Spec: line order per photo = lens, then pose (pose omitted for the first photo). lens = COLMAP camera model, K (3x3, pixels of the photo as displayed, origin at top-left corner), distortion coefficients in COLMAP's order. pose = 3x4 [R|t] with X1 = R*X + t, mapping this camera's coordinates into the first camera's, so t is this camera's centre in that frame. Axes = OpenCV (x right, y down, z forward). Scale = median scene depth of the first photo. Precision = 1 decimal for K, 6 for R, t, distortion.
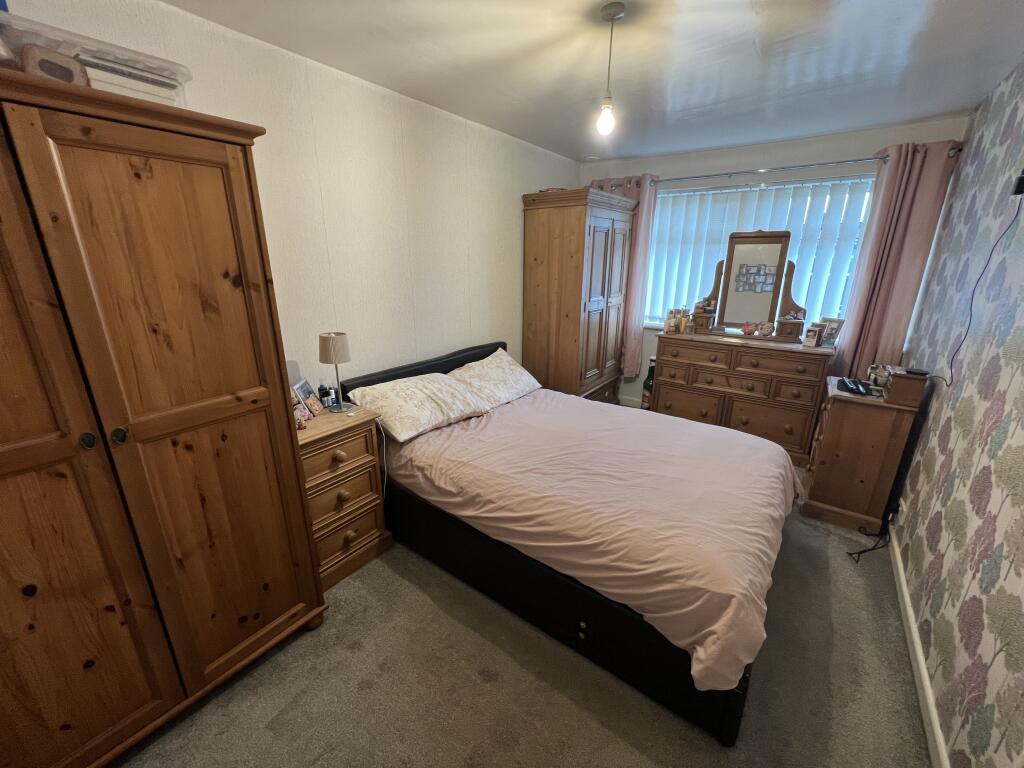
lens RADIAL K [[410.8, 0, 511.0], [0, 410.8, 382.3], [0, 0, 1]] dist [-0.001996, 0.000090]
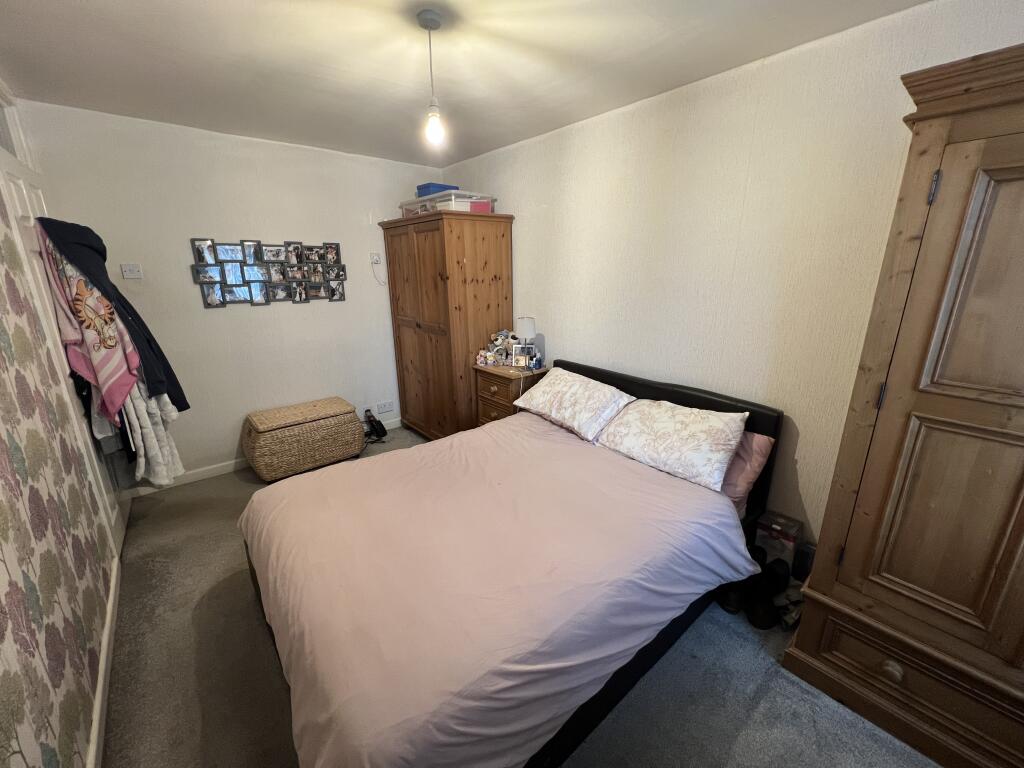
lens RADIAL K [[410.8, 0, 514.4], [0, 410.8, 384.0], [0, 0, 1]] dist [-0.001996, 0.000090]
pose [[-0.229000, 0.262830, -0.937272, 0.710918], [-0.283182, 0.903227, 0.322472, -0.253907], [0.931325, 0.339265, -0.132410, 0.852338]]
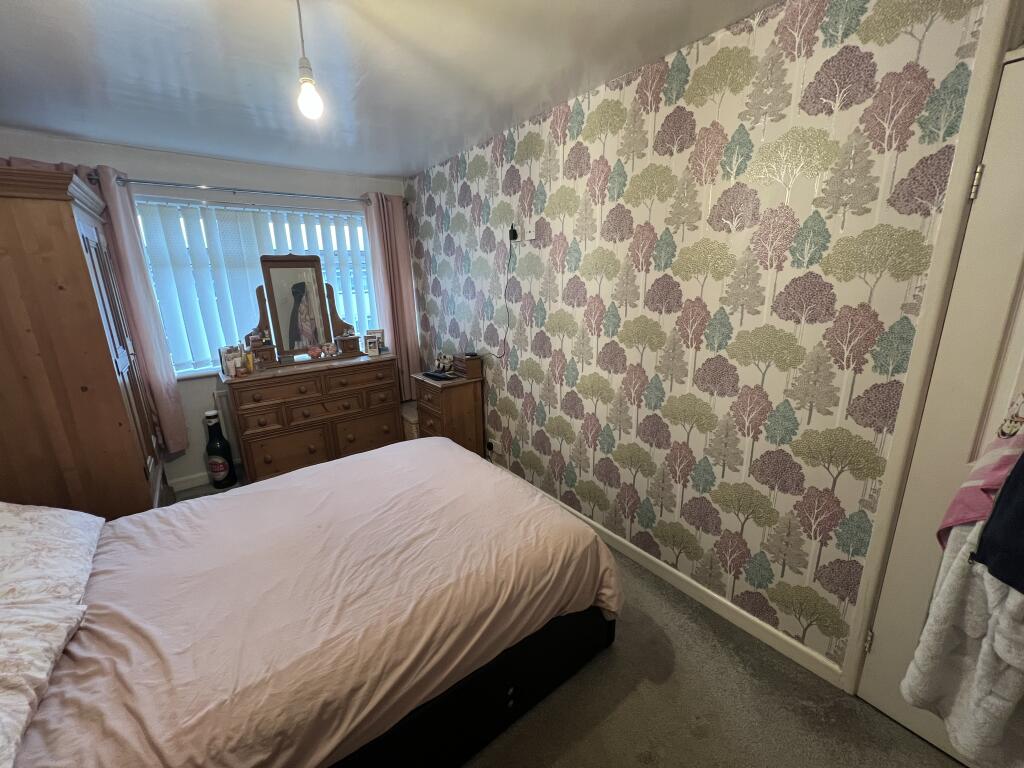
lens RADIAL K [[410.8, 0, 511.4], [0, 410.8, 380.3], [0, 0, 1]] dist [-0.001996, 0.000090]
pose [[0.277704, -0.248239, 0.928040, -0.268085], [0.302606, 0.939463, 0.160743, -0.099928], [-0.911762, 0.236192, 0.336012, 0.305506]]
